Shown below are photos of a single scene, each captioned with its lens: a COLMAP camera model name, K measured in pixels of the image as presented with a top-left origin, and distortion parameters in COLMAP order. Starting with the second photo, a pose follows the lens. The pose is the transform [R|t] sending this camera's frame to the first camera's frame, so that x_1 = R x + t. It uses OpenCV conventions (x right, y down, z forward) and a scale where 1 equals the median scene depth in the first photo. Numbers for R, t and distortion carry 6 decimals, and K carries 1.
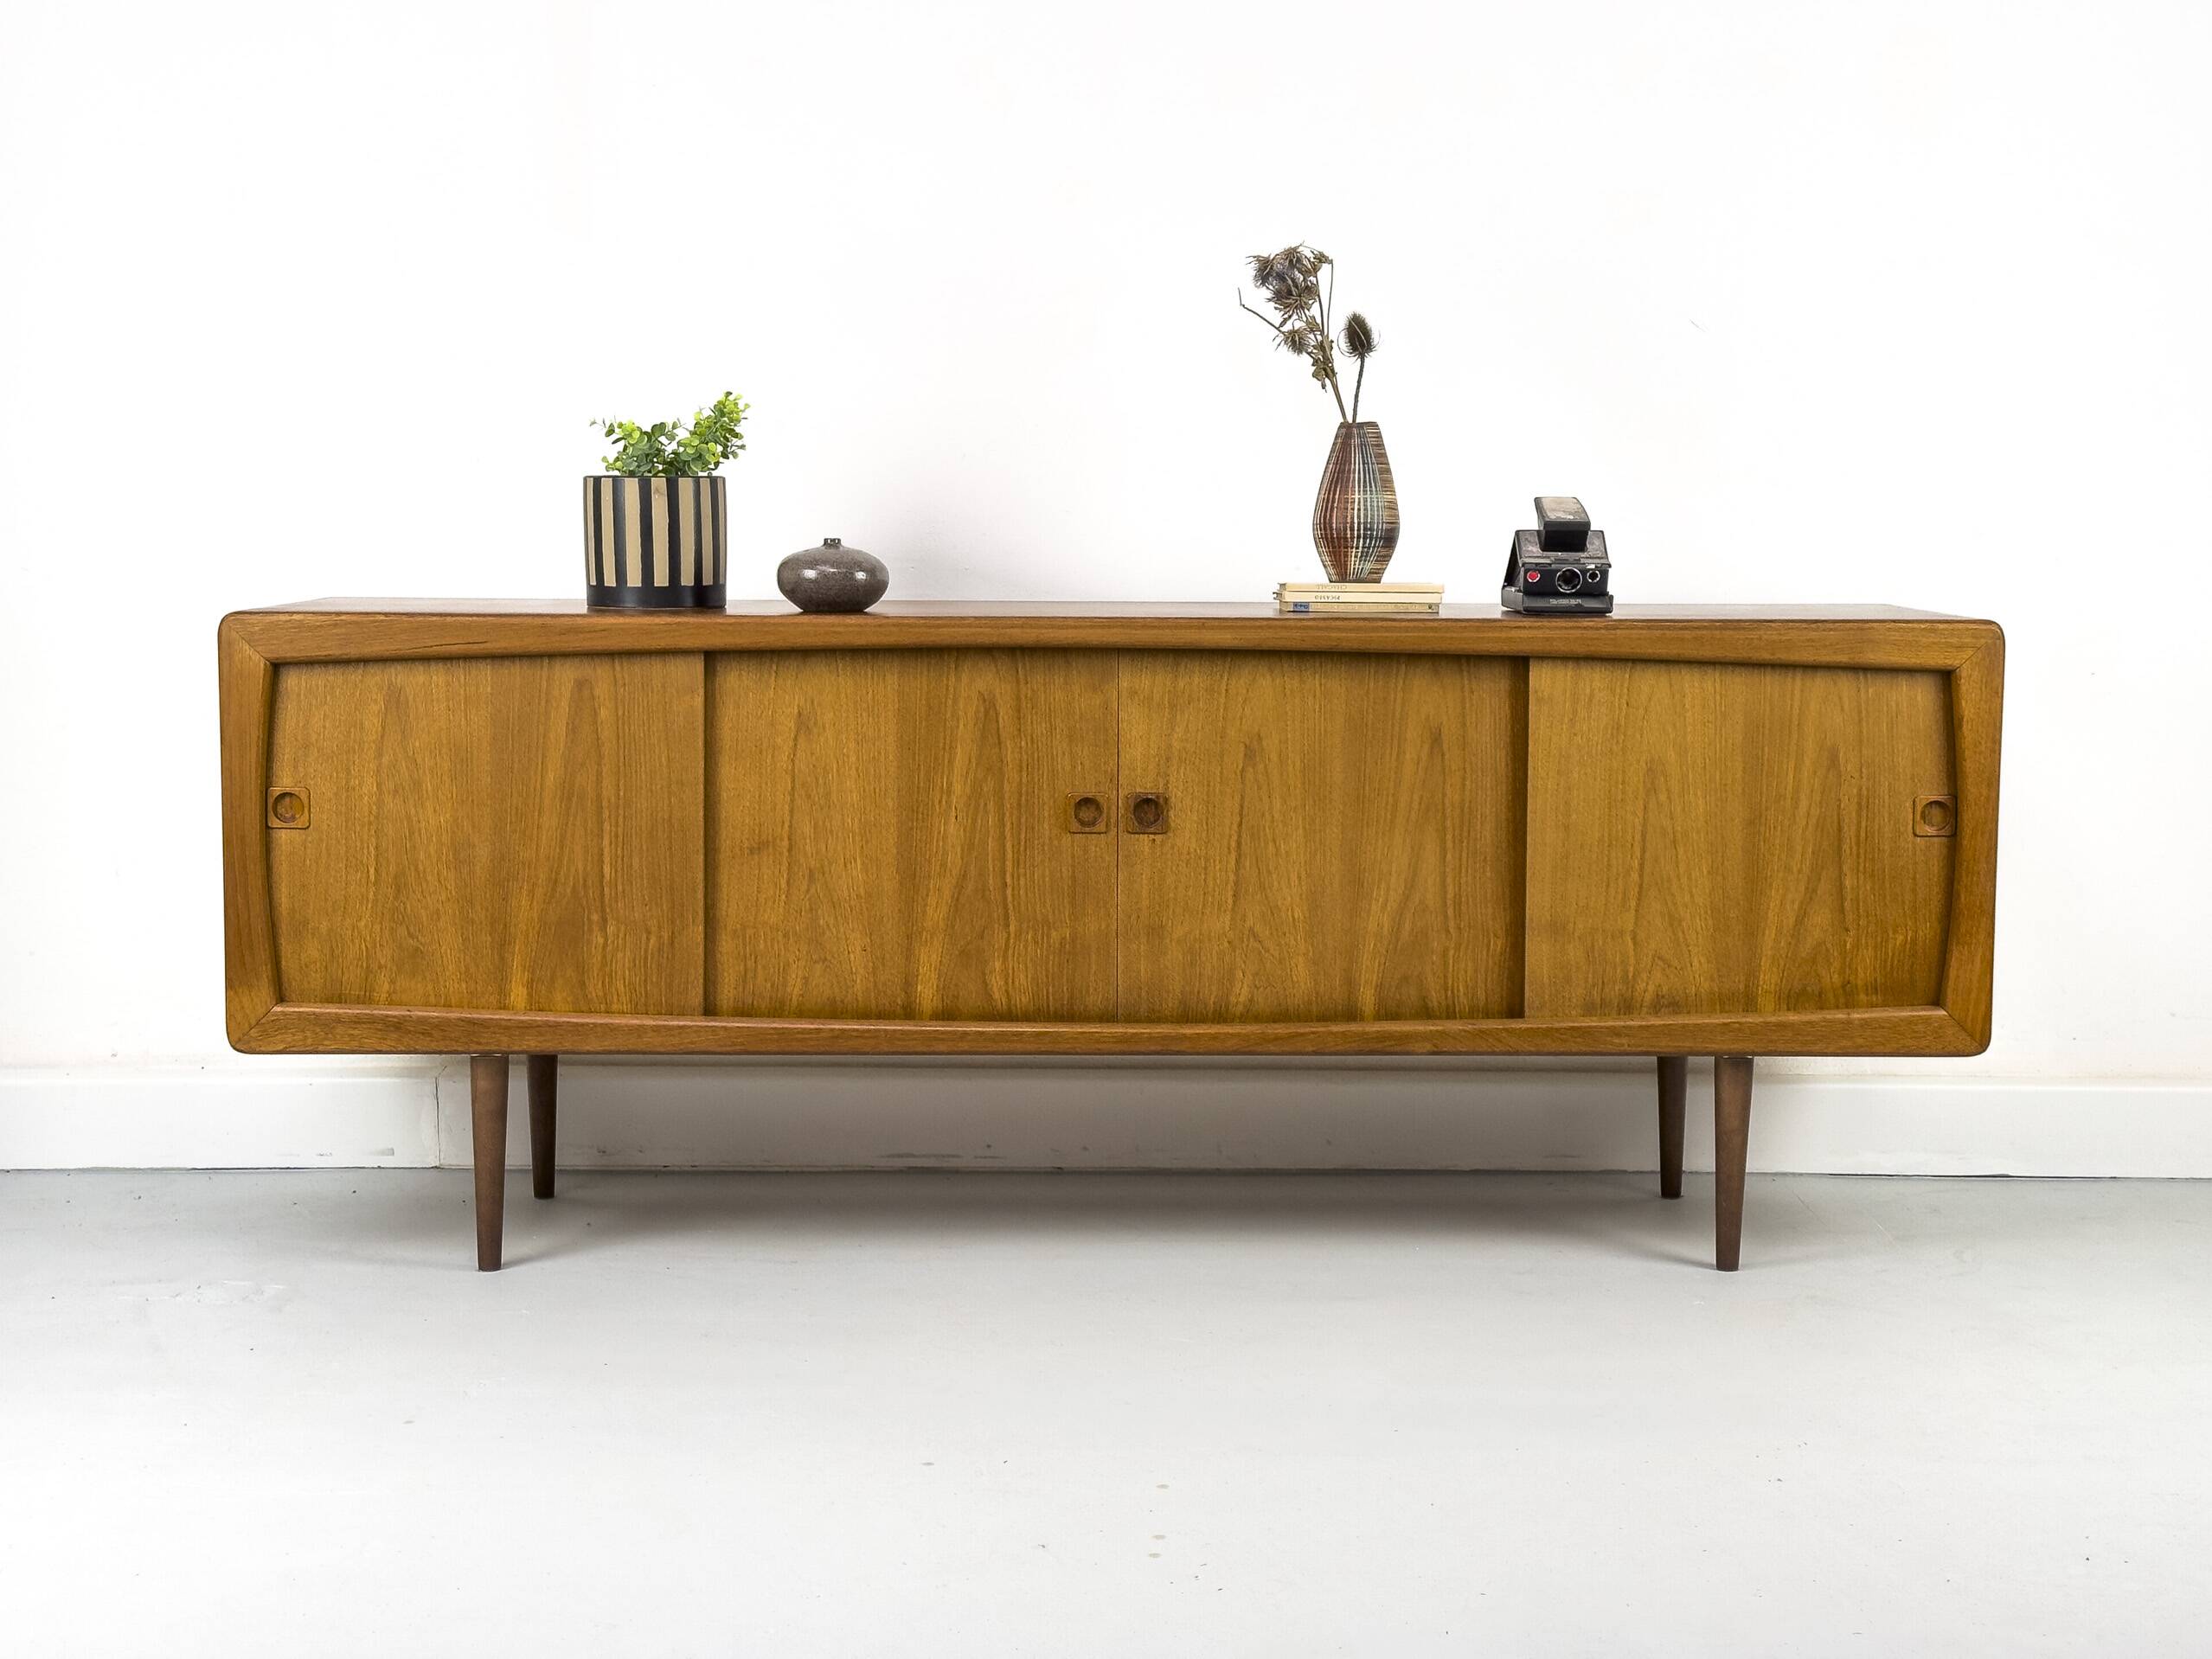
lens RADIAL K [[3142.1, 0, 1131.7], [0, 3142.1, 815.6], [0, 0, 1]] dist [0.163994, -0.189373]
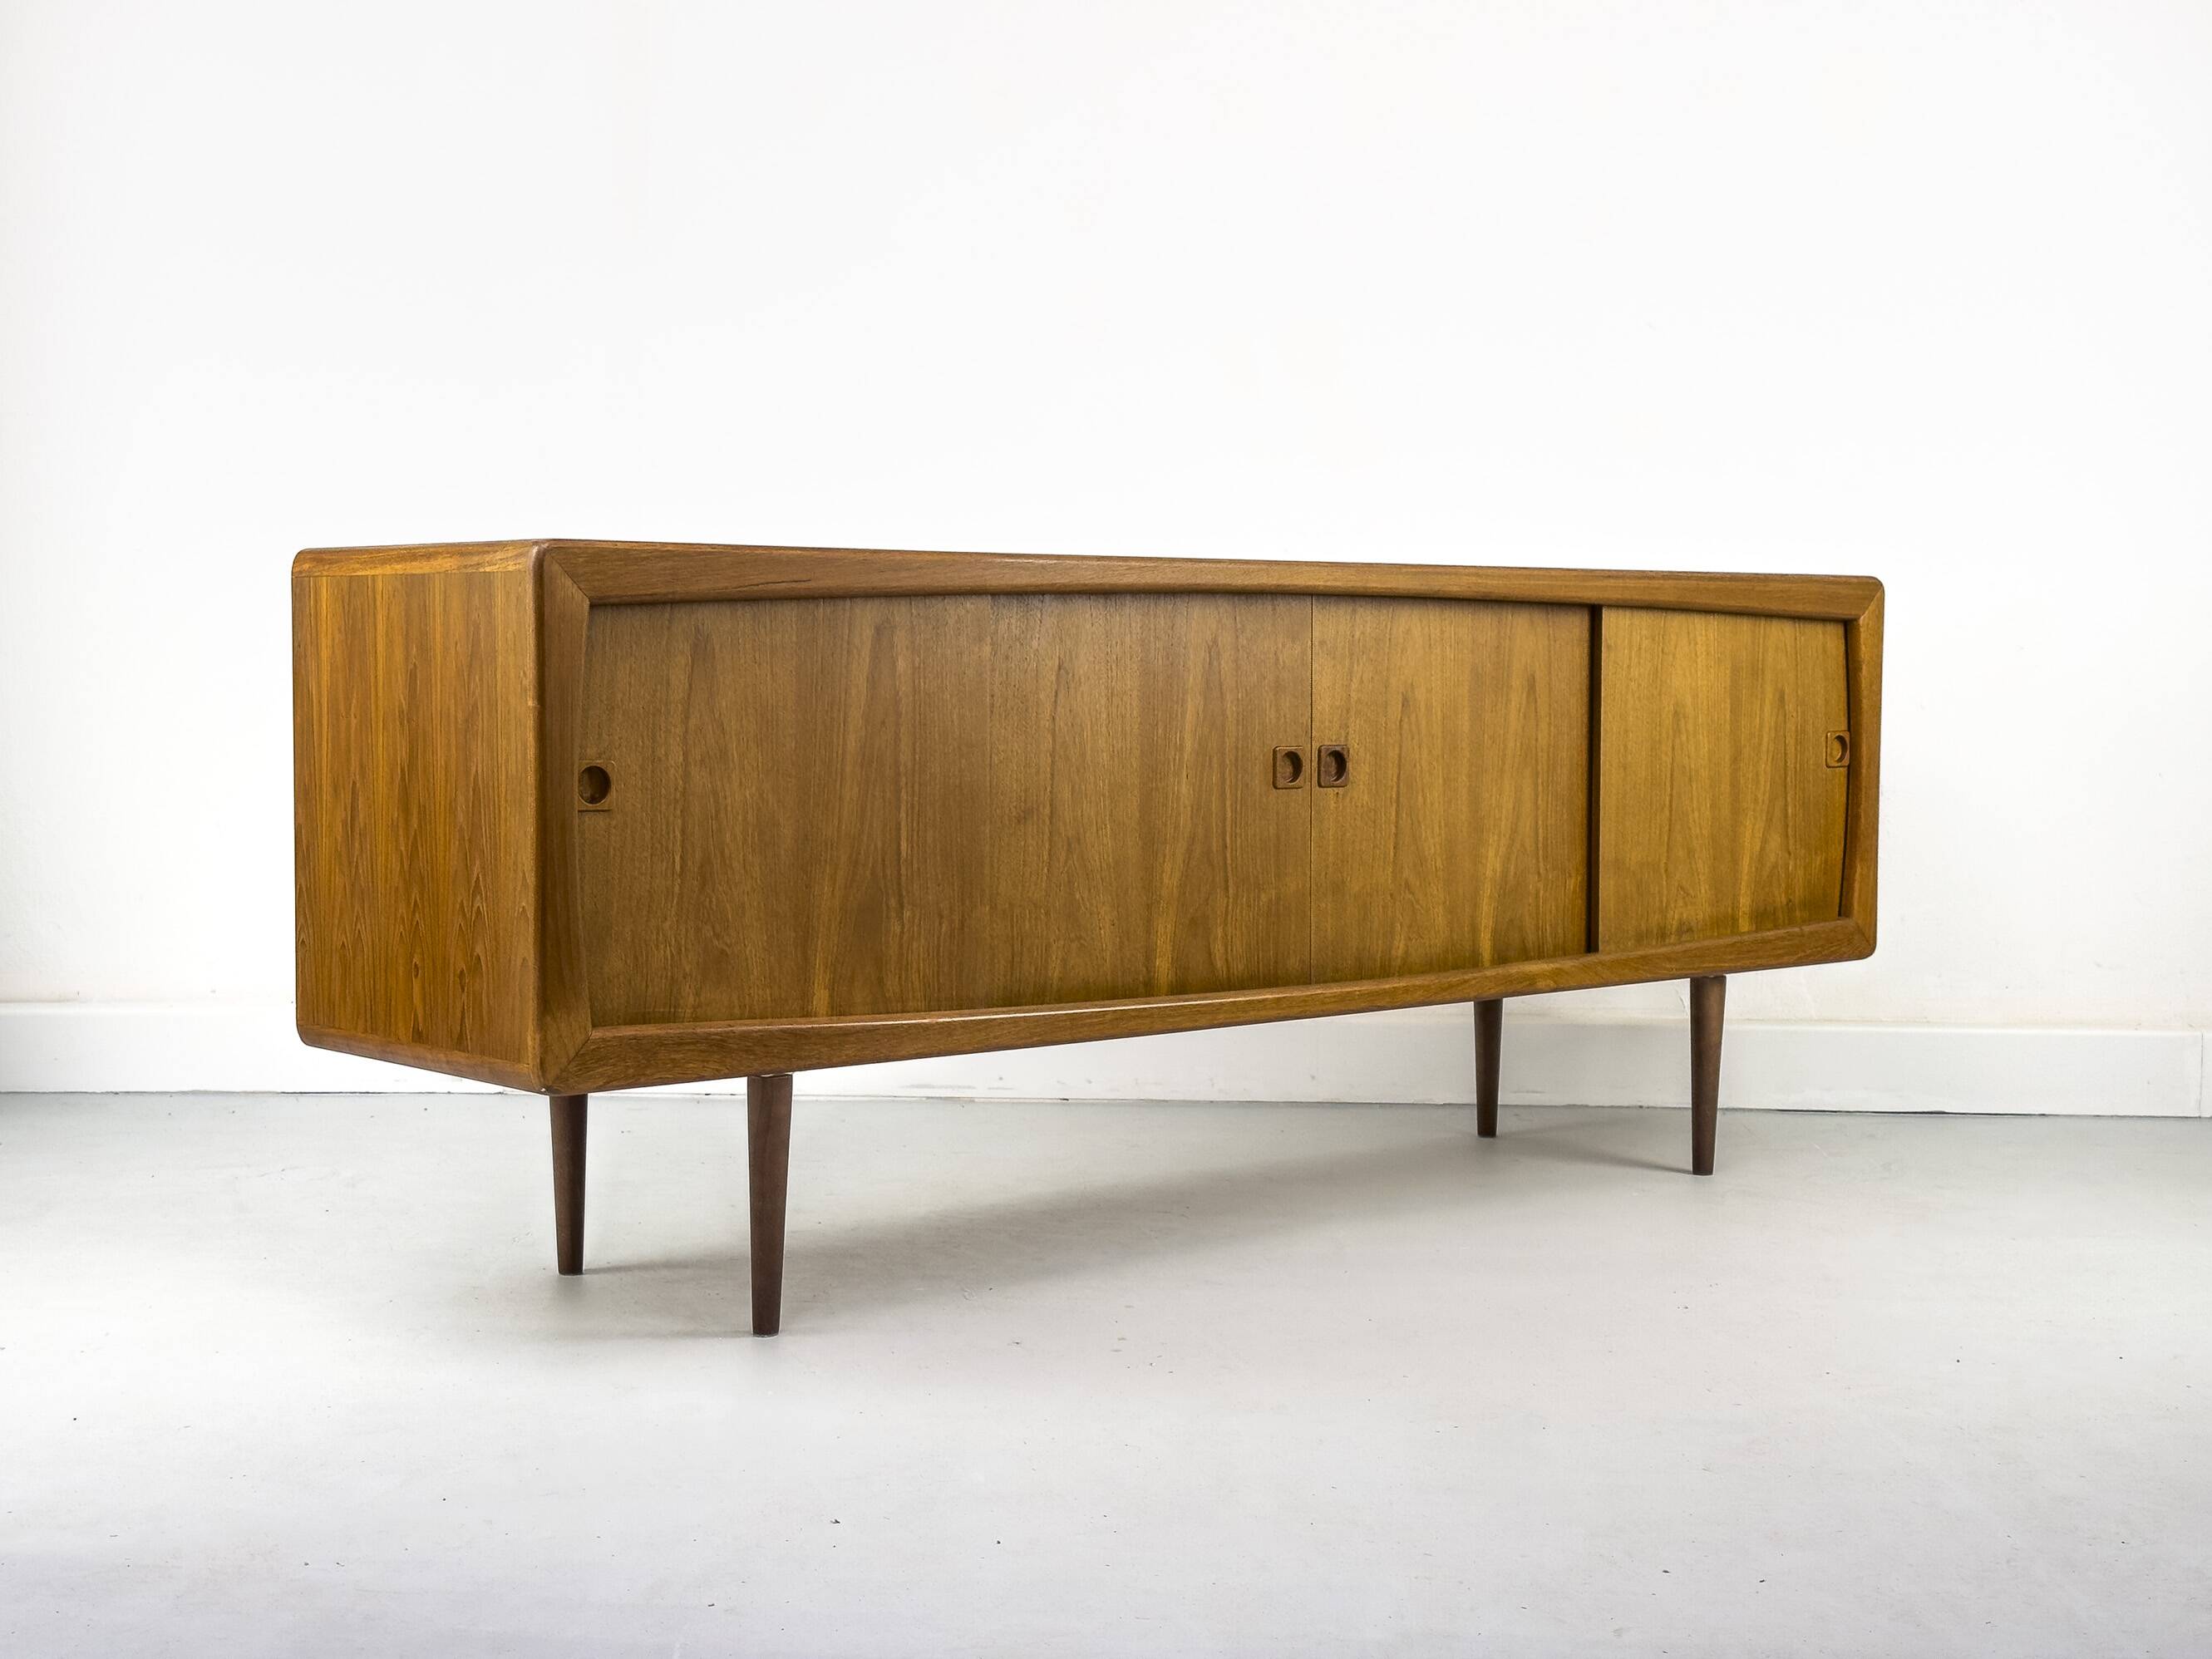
lens RADIAL K [[3051.7, 0, 1098.5], [0, 3051.7, 831.5], [0, 0, 1]] dist [0.167743, -0.302984]
pose [[0.774390, -0.040797, 0.631392, -0.653540], [0.065706, 0.997709, -0.016120, 0.030088], [-0.629288, 0.053969, 0.775296, 0.314404]]
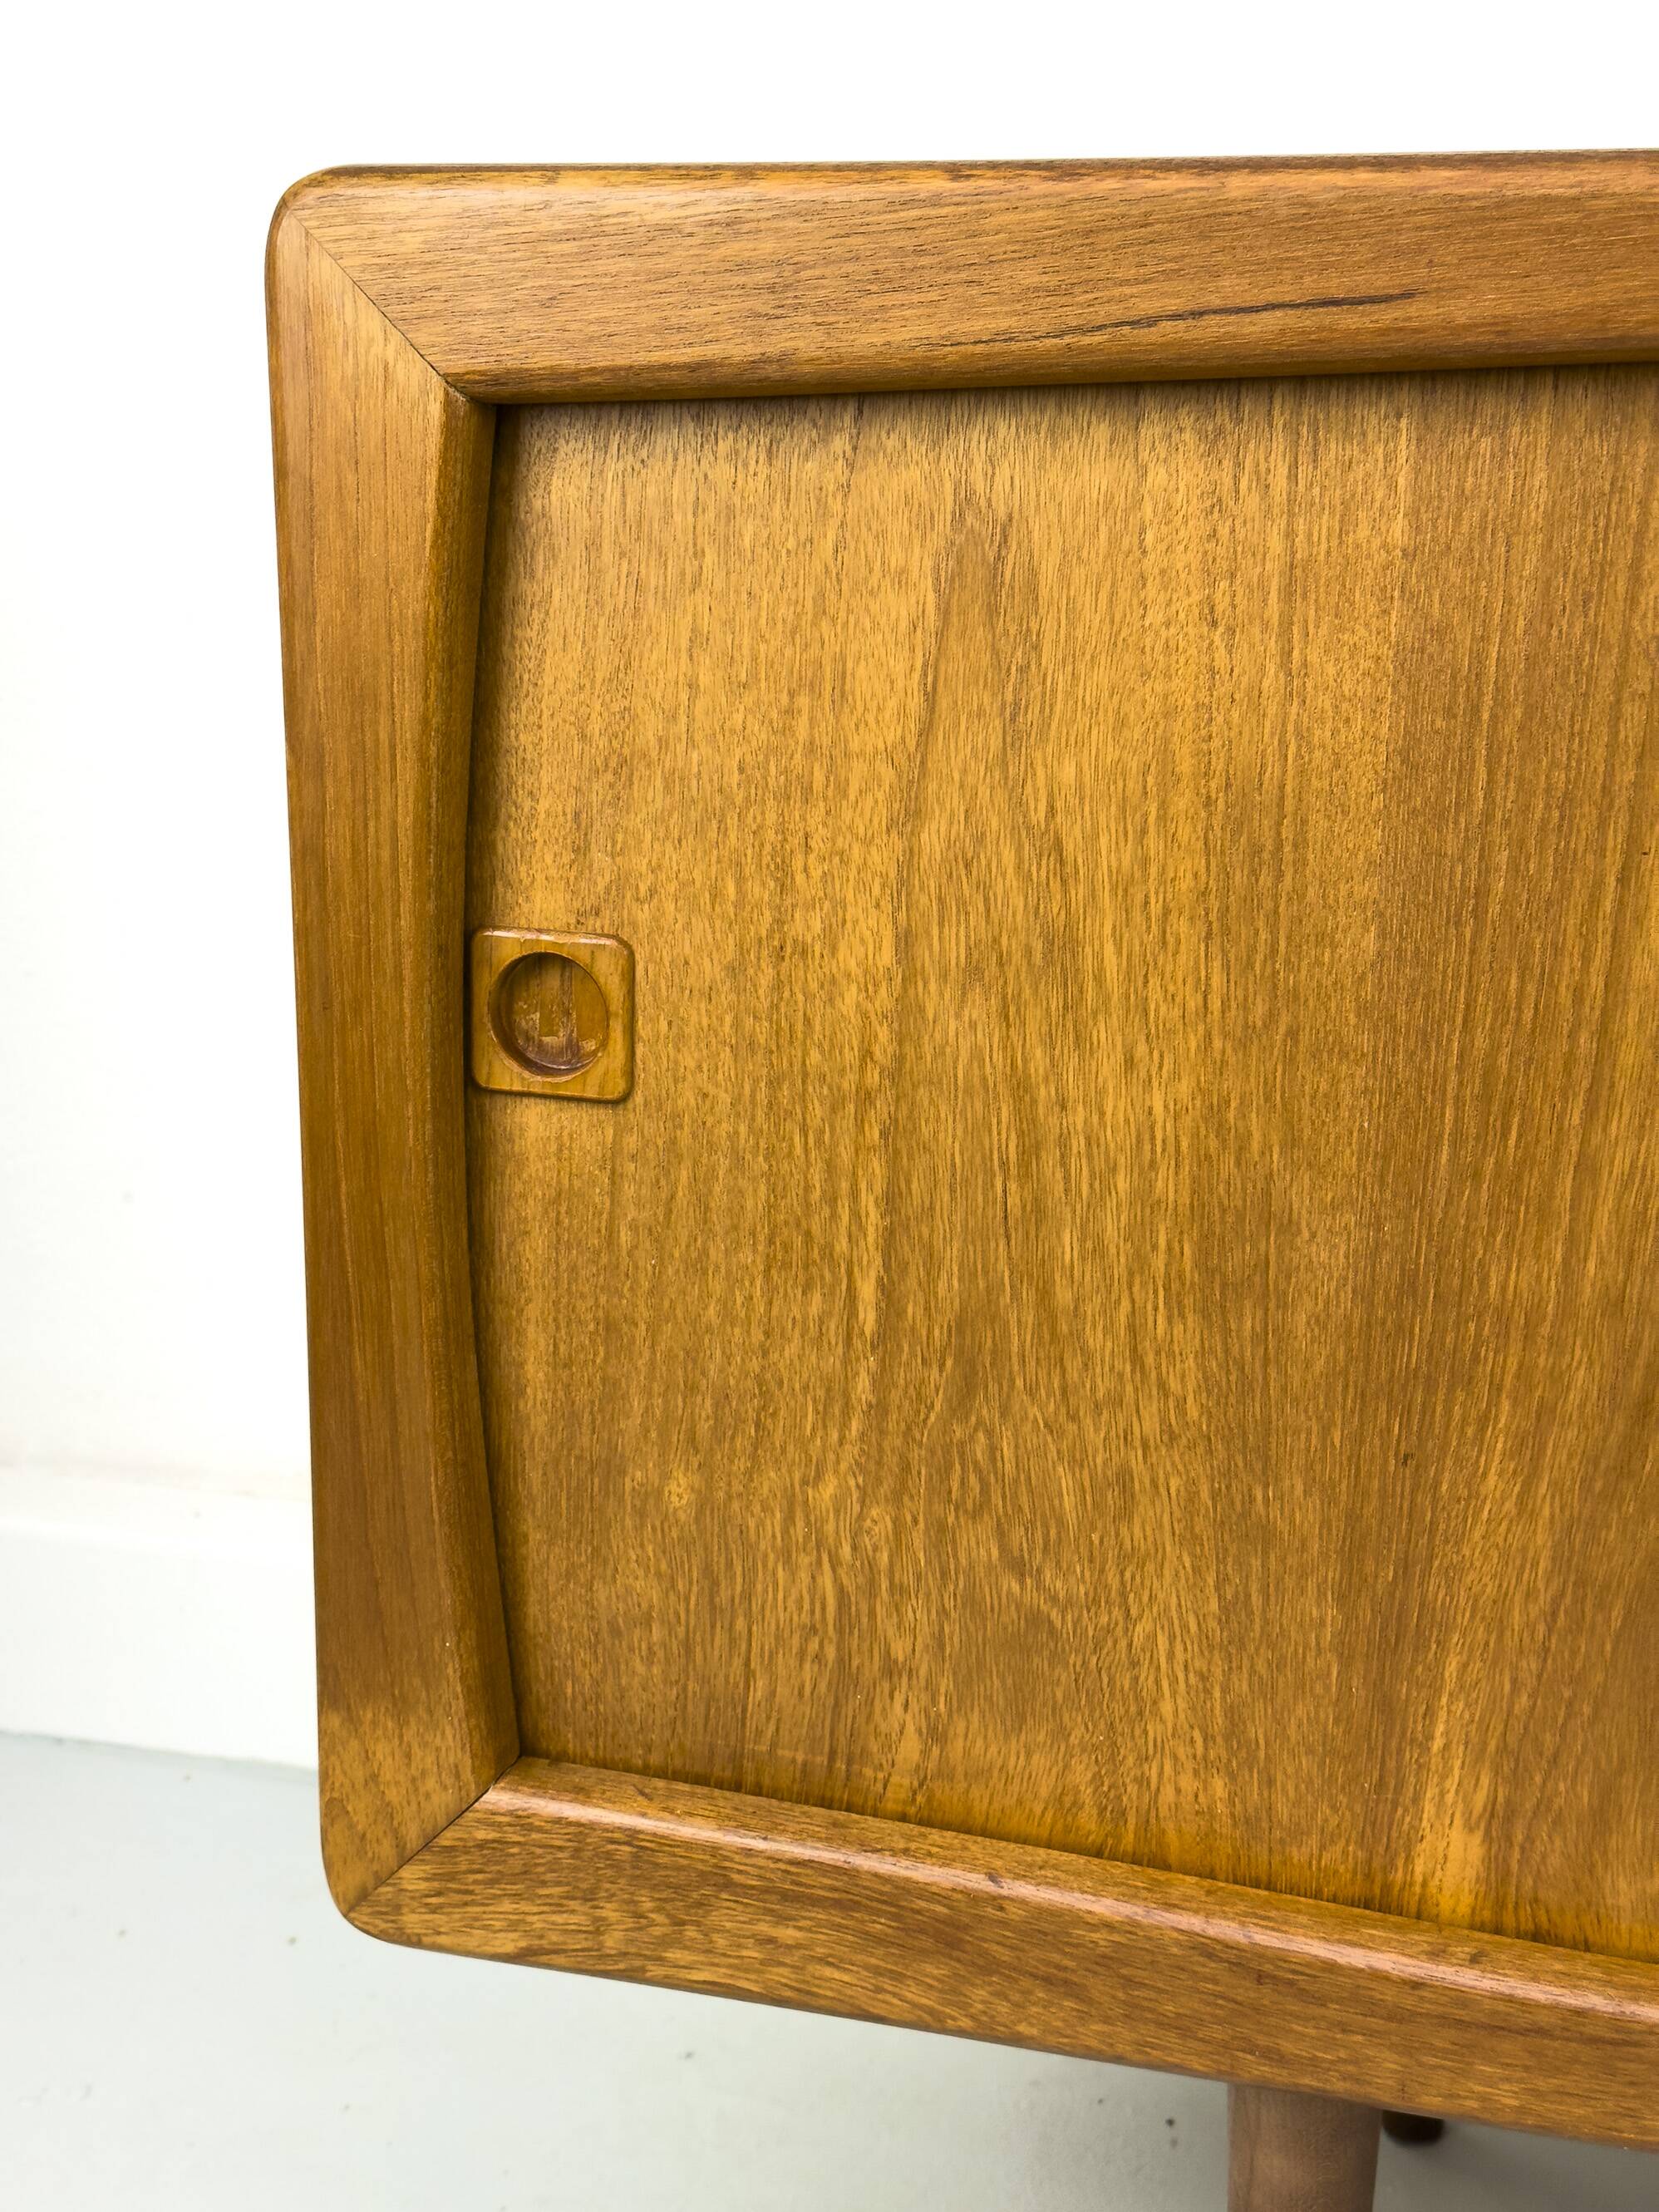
lens RADIAL K [[3142.1, 0, 817.4], [0, 3142.1, 1095.3], [0, 0, 1]] dist [0.163994, -0.189373]
pose [[0.951321, 0.070429, -0.300045, -0.171793], [-0.029048, 0.989695, 0.140211, -0.030677], [0.306828, -0.124670, 0.943564, 0.771719]]
